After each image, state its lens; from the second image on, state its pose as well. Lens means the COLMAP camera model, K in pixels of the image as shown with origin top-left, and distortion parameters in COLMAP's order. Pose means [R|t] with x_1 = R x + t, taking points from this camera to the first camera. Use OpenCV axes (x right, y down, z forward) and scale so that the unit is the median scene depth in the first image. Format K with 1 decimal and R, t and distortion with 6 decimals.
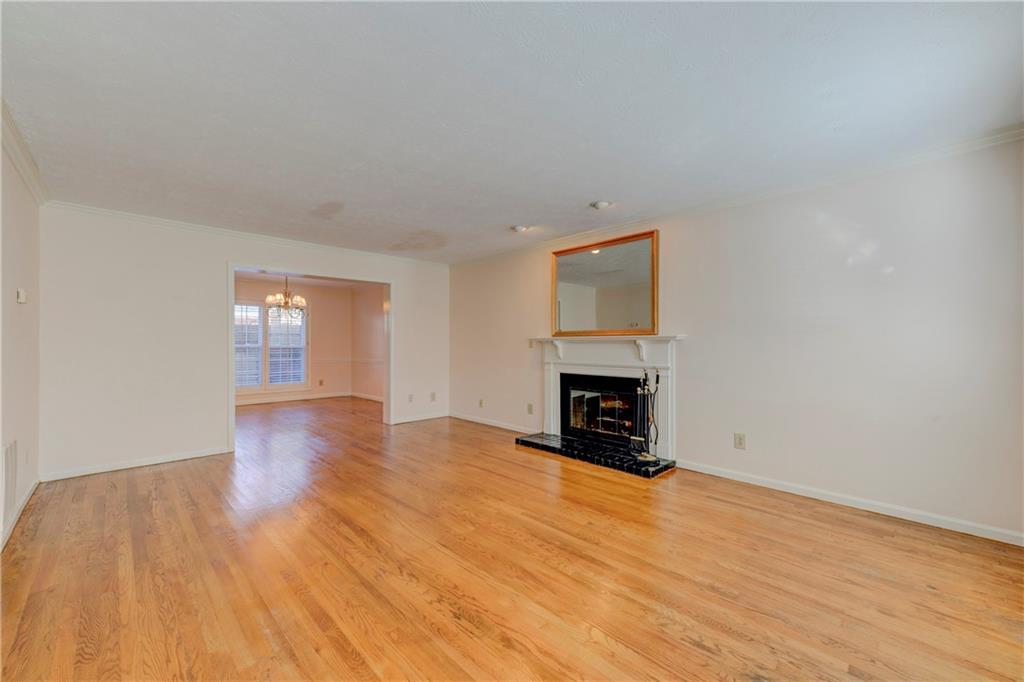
lens RADIAL K [[408.4, 0, 512.0], [0, 408.4, 341.0], [0, 0, 1]] dist [0.017962, 0.000011]
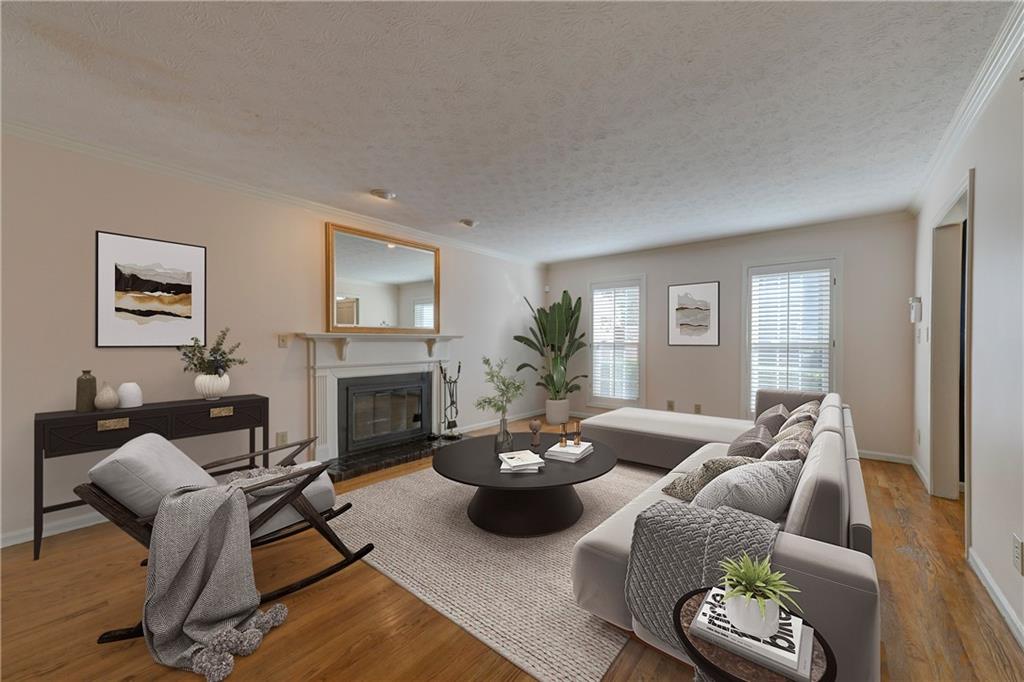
lens RADIAL K [[408.4, 0, 512.0], [0, 408.4, 341.0], [0, 0, 1]] dist [0.017962, 0.000011]
pose [[-0.124864, 0.000376, 0.992174, -0.723073], [-0.010924, 0.999939, -0.001754, 0.003557], [-0.992114, -0.011058, -0.124852, 0.771769]]
